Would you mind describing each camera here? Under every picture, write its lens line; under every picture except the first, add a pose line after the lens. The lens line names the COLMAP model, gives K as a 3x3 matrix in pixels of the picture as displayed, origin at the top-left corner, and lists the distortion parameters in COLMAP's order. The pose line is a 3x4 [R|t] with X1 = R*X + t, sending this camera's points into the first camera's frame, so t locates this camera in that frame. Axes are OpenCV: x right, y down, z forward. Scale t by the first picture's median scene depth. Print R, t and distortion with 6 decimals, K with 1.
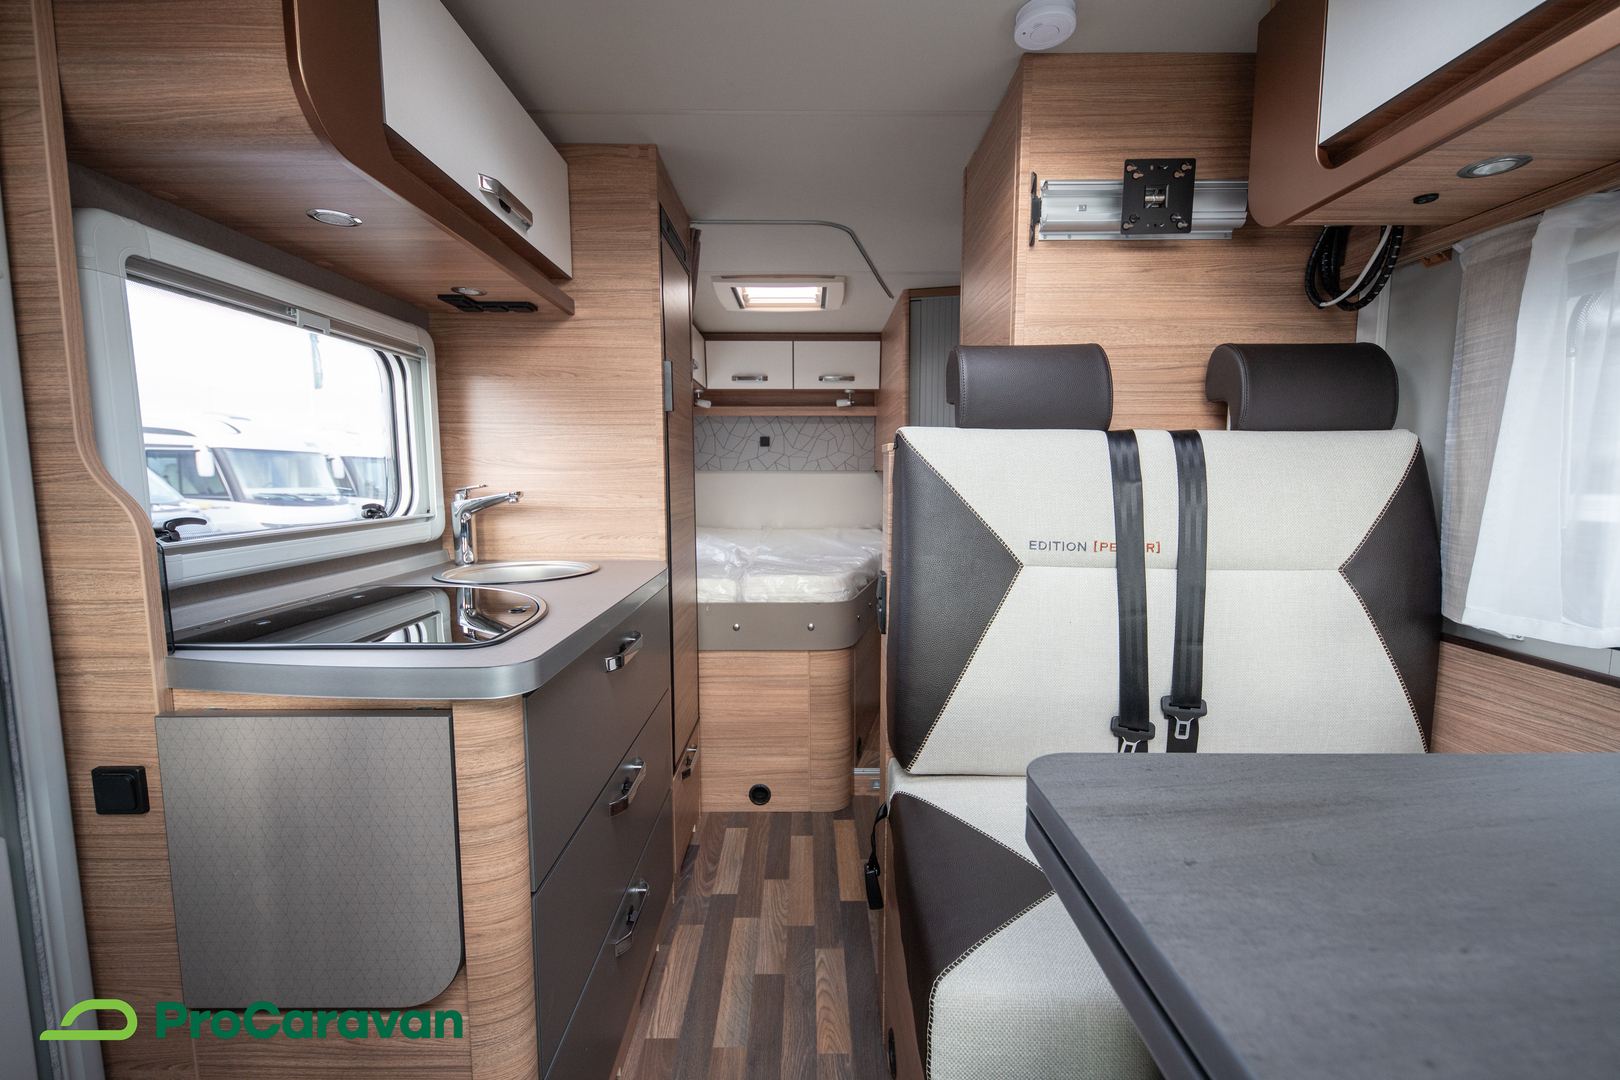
lens RADIAL K [[707.3, 0, 803.6], [0, 707.3, 549.8], [0, 0, 1]] dist [0.013333, -0.003430]
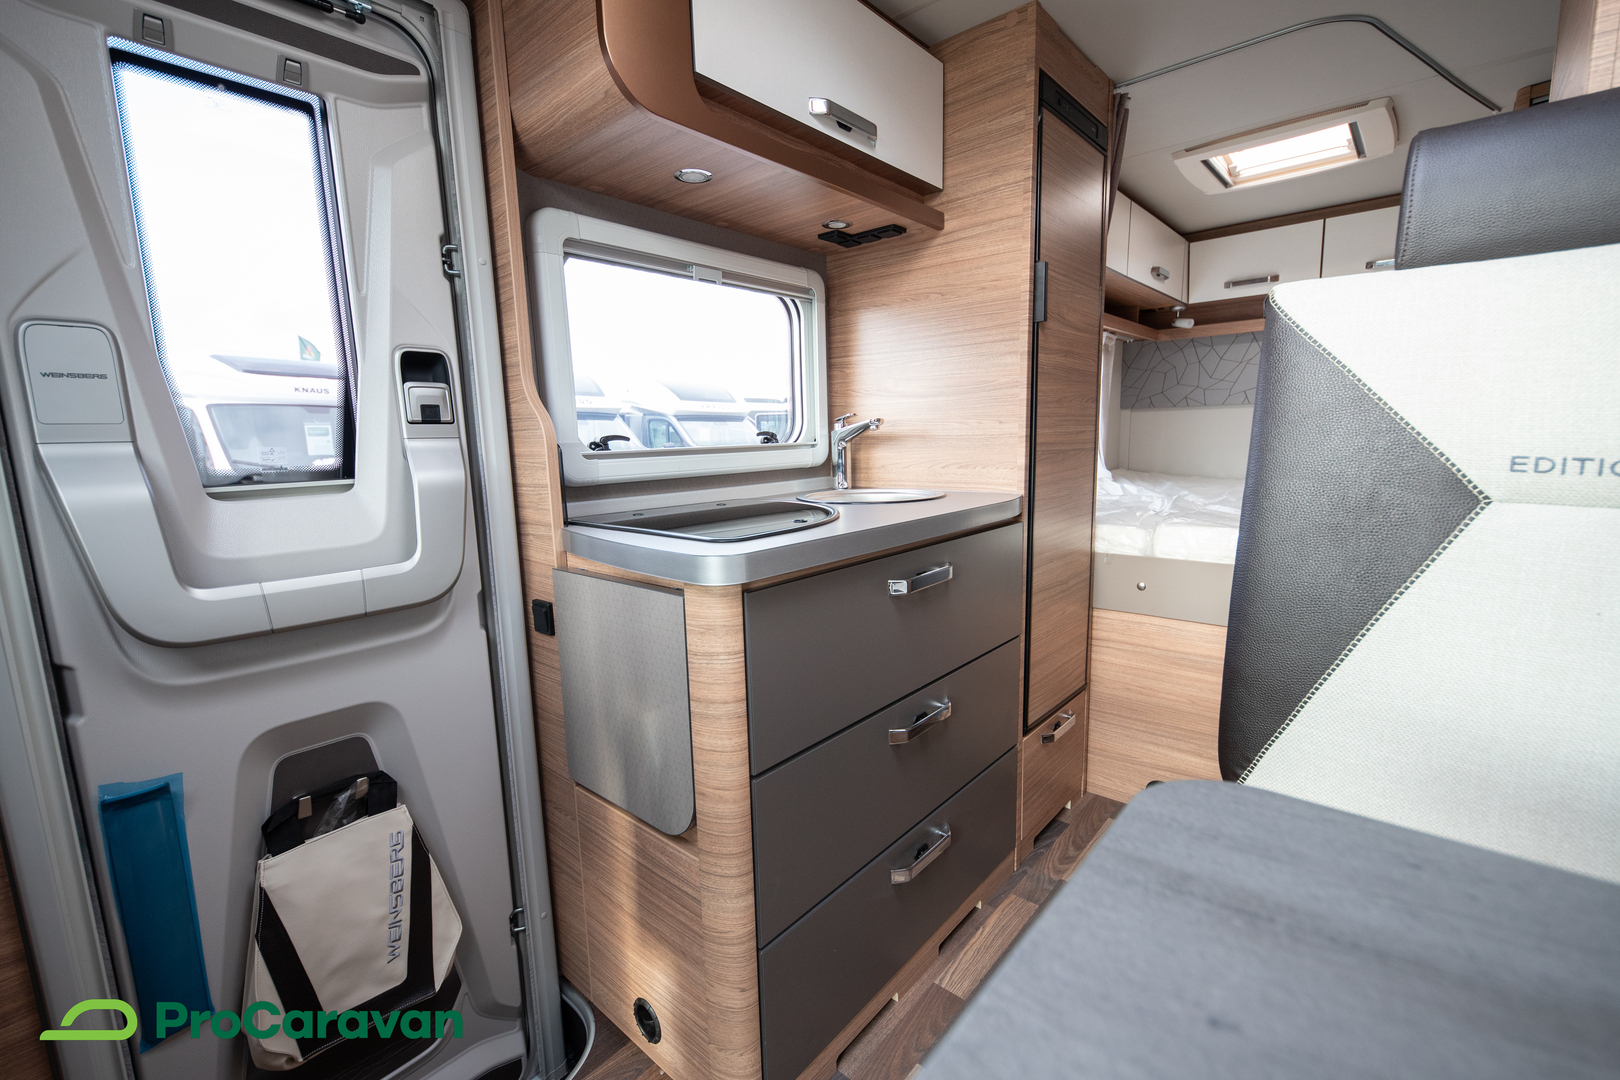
lens RADIAL K [[707.3, 0, 772.1], [0, 707.3, 549.6], [0, 0, 1]] dist [0.013333, -0.003430]
pose [[0.736819, 0.095282, -0.669342, 0.191303], [-0.054353, 0.995163, 0.081830, 0.031447], [0.673902, -0.023913, 0.738434, 0.140456]]
